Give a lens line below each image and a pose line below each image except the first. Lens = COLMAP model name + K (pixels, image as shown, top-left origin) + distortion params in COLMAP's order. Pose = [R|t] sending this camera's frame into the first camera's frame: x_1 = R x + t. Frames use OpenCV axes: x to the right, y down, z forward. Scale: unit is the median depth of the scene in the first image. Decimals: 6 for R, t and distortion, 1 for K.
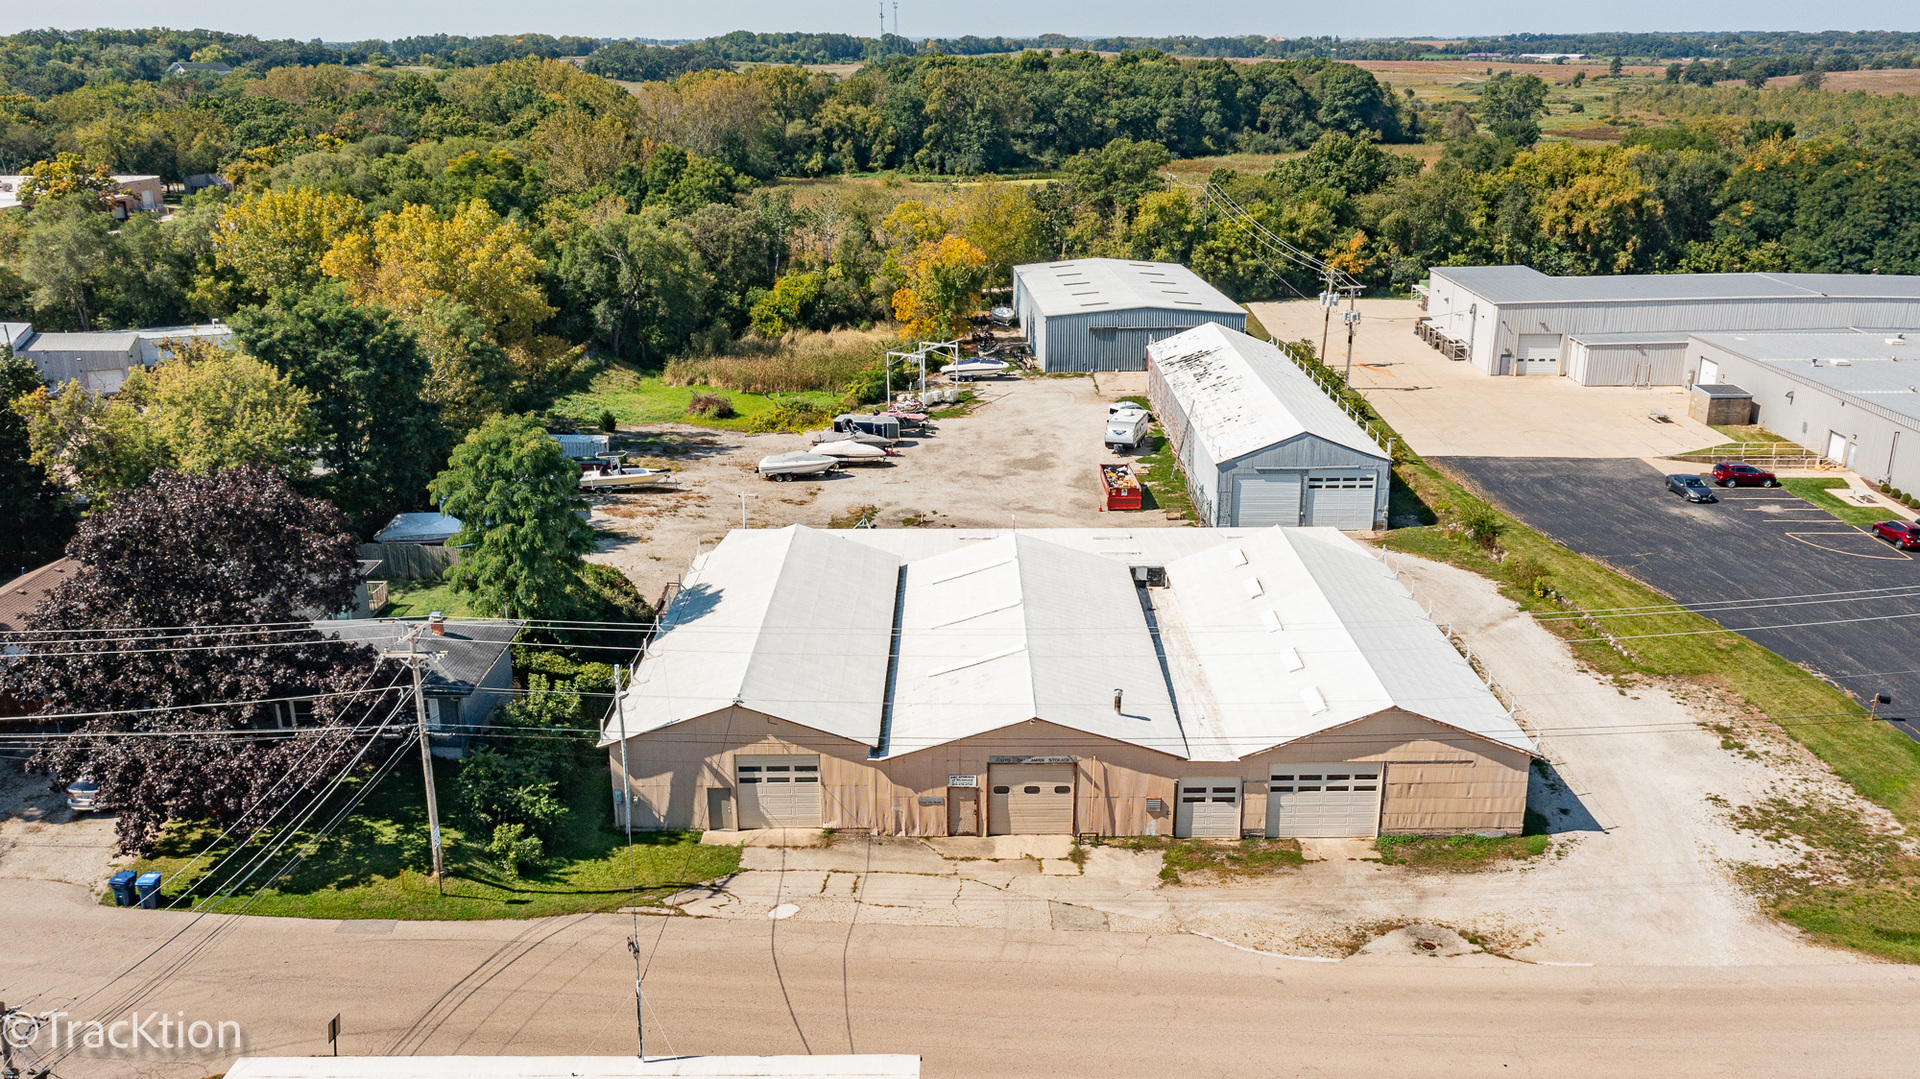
lens RADIAL K [[1528.3, 0, 972.1], [0, 1528.3, 538.9], [0, 0, 1]] dist [-0.010871, 0.000640]
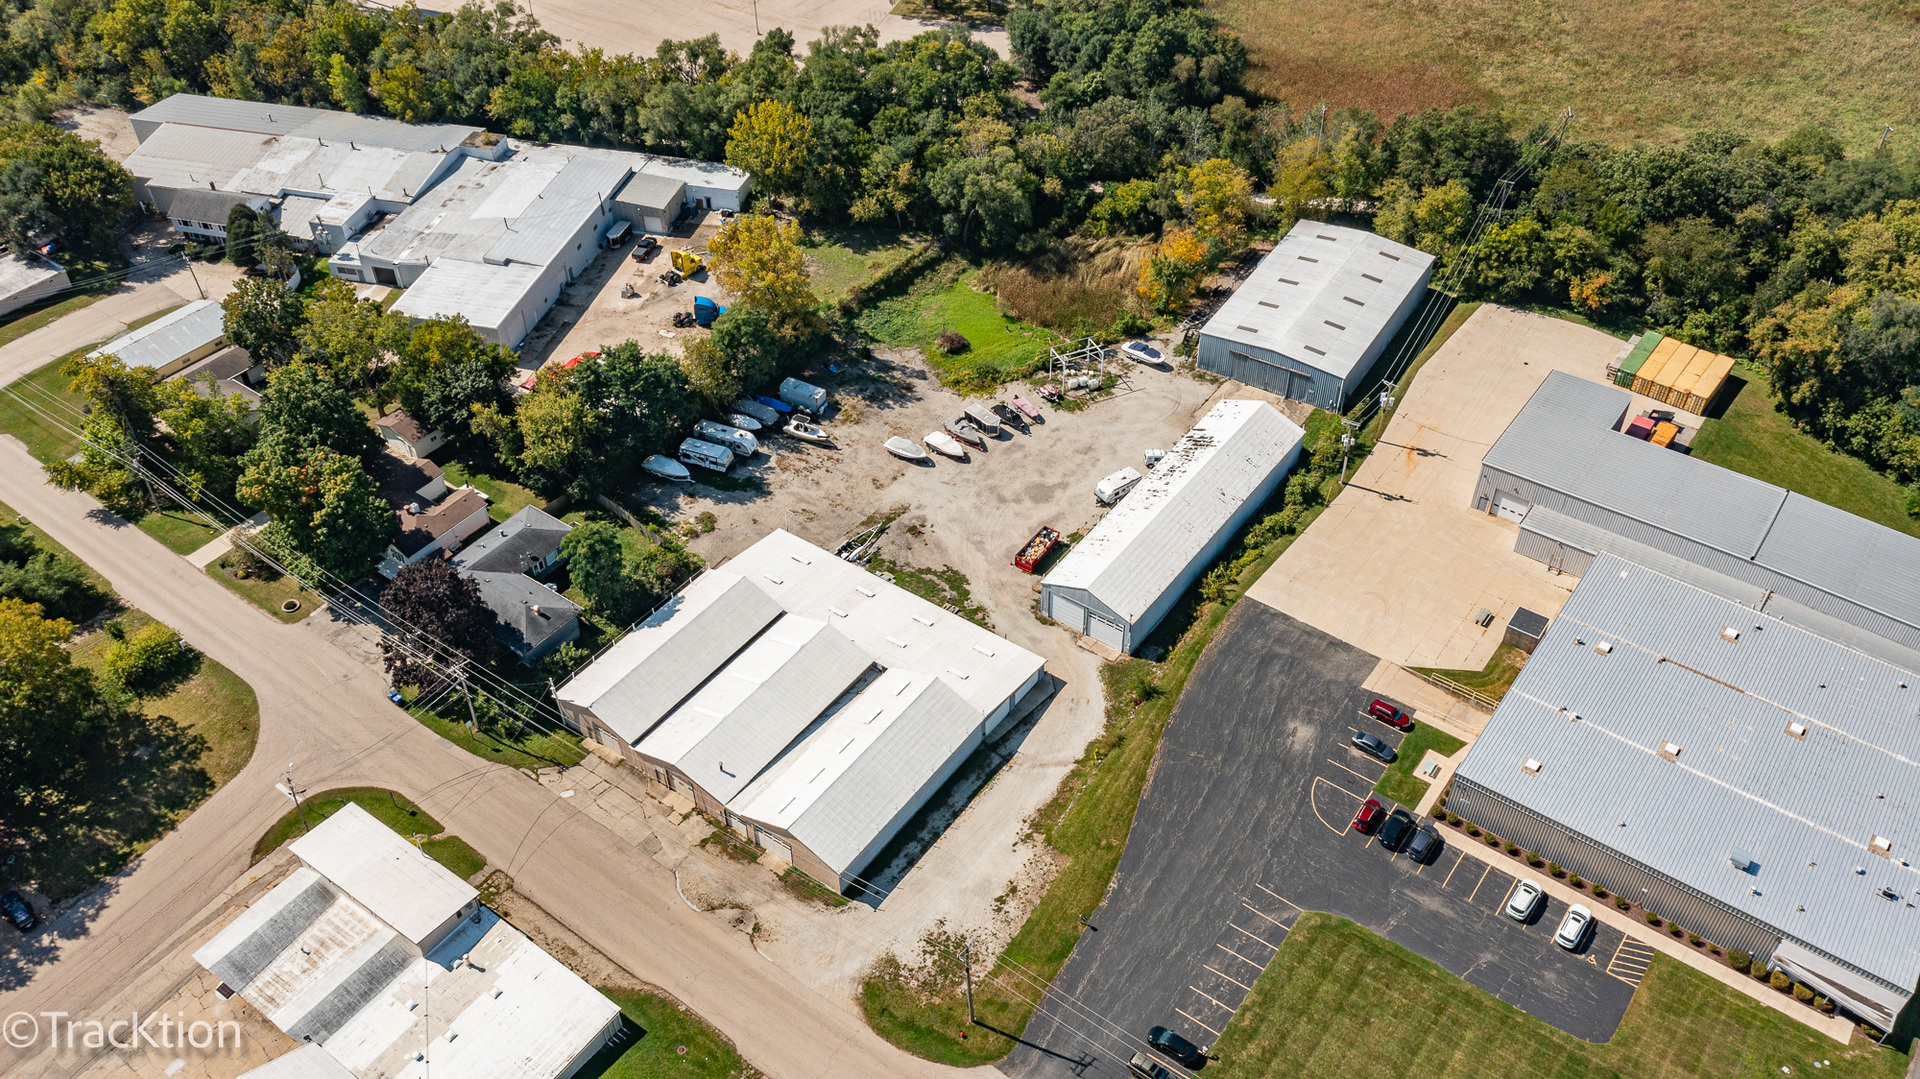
lens RADIAL K [[1517.9, 0, 960.0], [0, 1517.9, 539.5], [0, 0, 1]] dist [-0.006960, -0.002309]
pose [[0.811890, 0.383375, -0.440292, 1.166066], [-0.175907, 0.879765, 0.441668, -1.173295], [0.556678, -0.281135, 0.781711, -0.473016]]
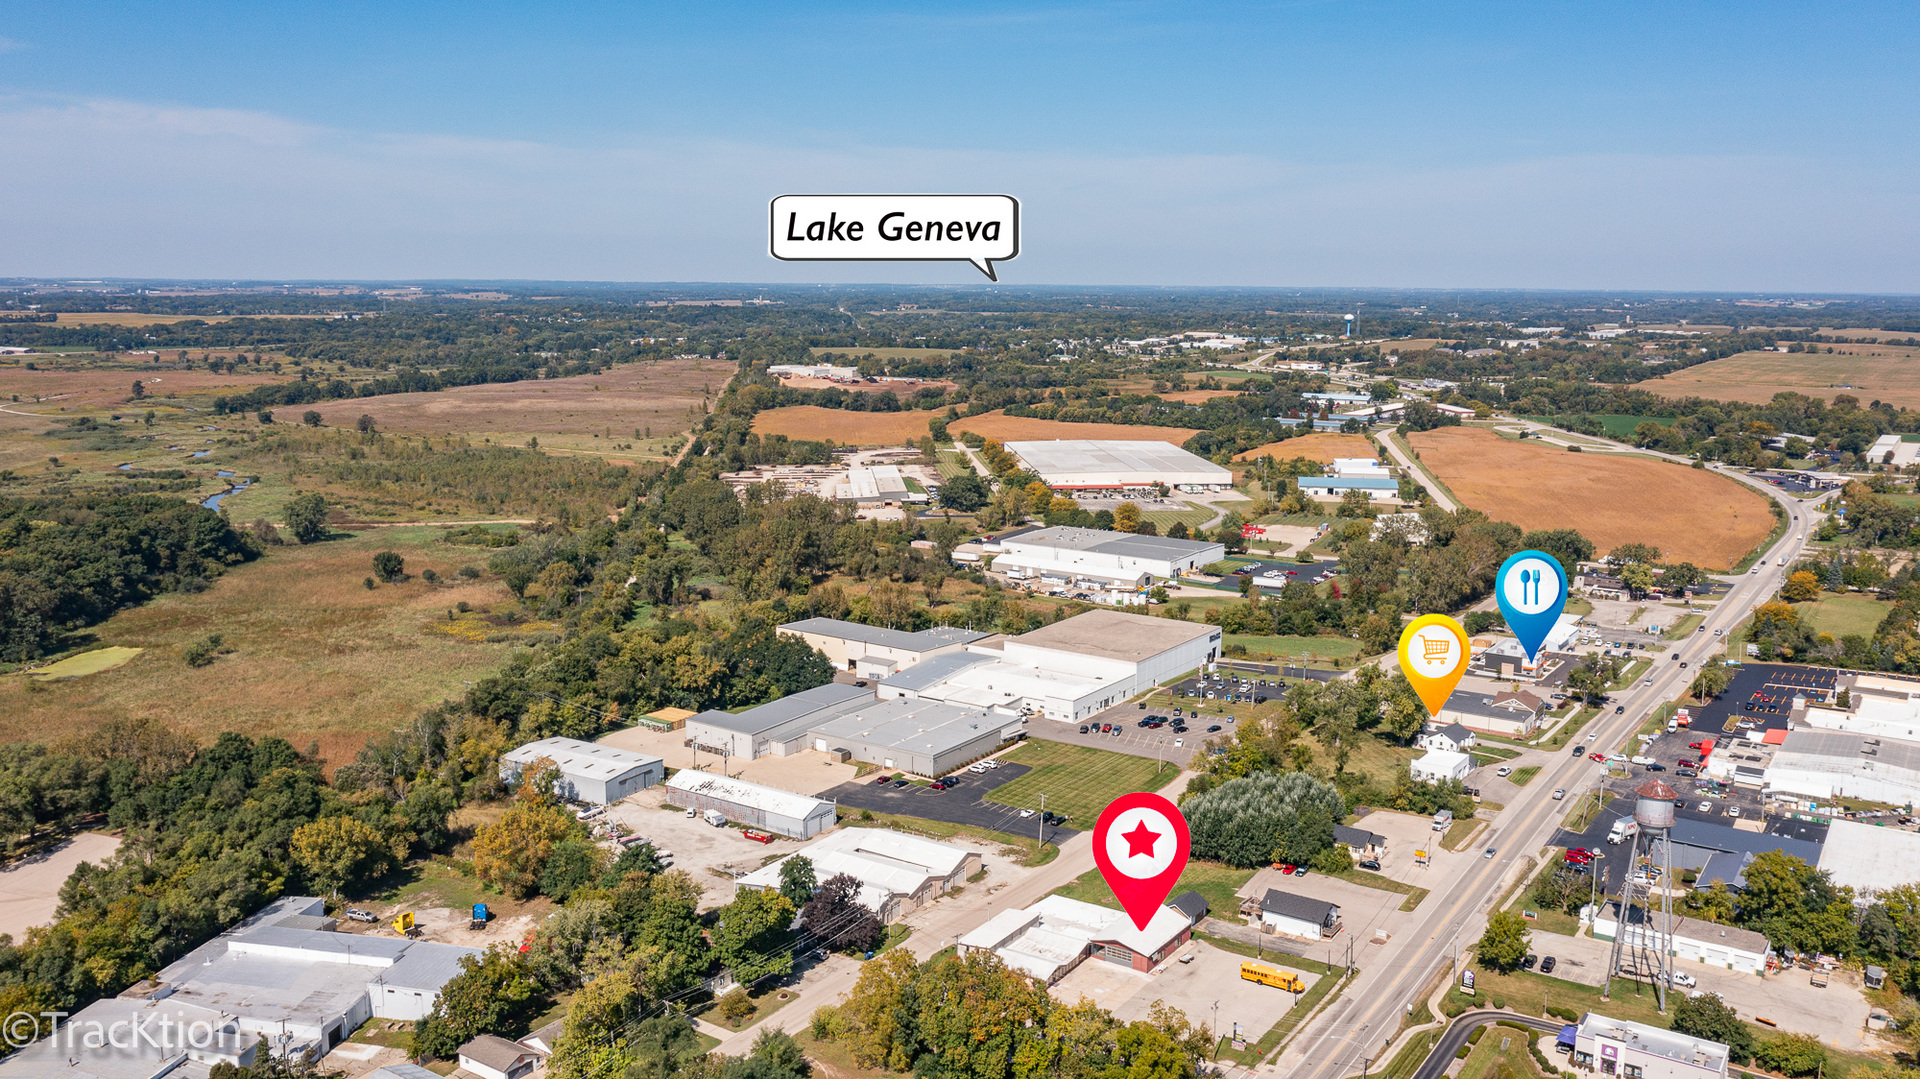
lens RADIAL K [[1517.9, 0, 960.0], [0, 1517.9, 539.5], [0, 0, 1]] dist [-0.006960, -0.002309]
pose [[0.559265, -0.133439, 0.818179, -3.291412], [0.250011, 0.968156, -0.012996, -0.741568], [-0.790390, 0.211822, 0.574817, -1.872011]]
